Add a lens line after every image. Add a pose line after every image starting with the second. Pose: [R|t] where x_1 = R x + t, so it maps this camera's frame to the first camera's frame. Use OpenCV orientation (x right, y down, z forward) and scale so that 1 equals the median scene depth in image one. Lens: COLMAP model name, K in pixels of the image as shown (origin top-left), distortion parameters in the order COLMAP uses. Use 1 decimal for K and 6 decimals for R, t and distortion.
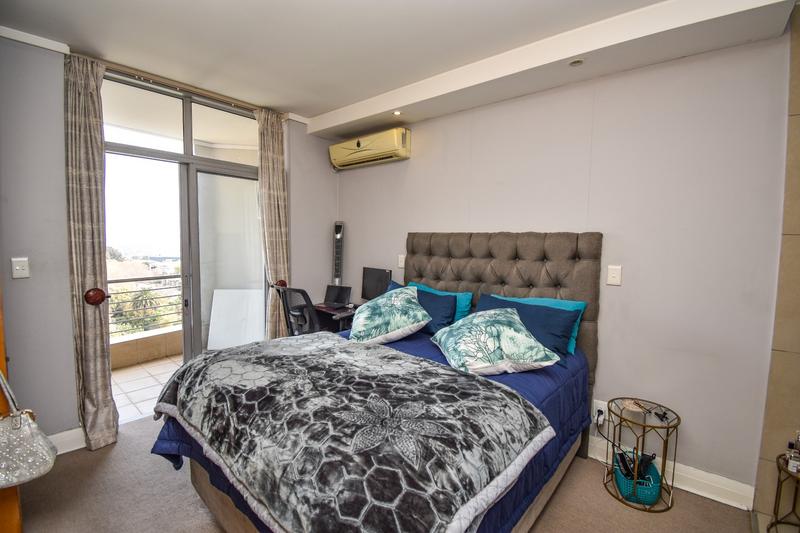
lens RADIAL K [[352.0, 0, 400.8], [0, 352.0, 264.6], [0, 0, 1]] dist [-0.005821, -0.014641]
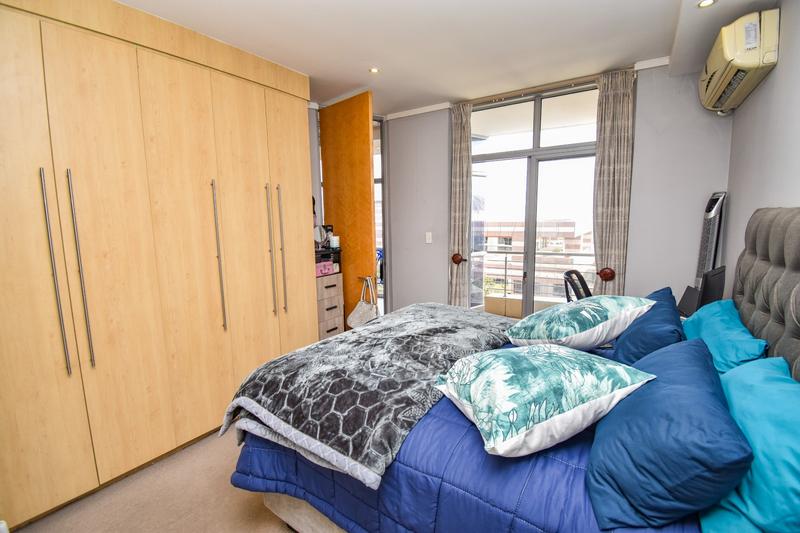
lens RADIAL K [[352.0, 0, 398.9], [0, 352.0, 263.7], [0, 0, 1]] dist [-0.005821, -0.014641]
pose [[0.113684, 0.099883, -0.988483, 0.534493], [-0.059508, 0.993832, 0.093580, -0.015756], [0.991733, 0.048185, 0.118927, 0.441955]]
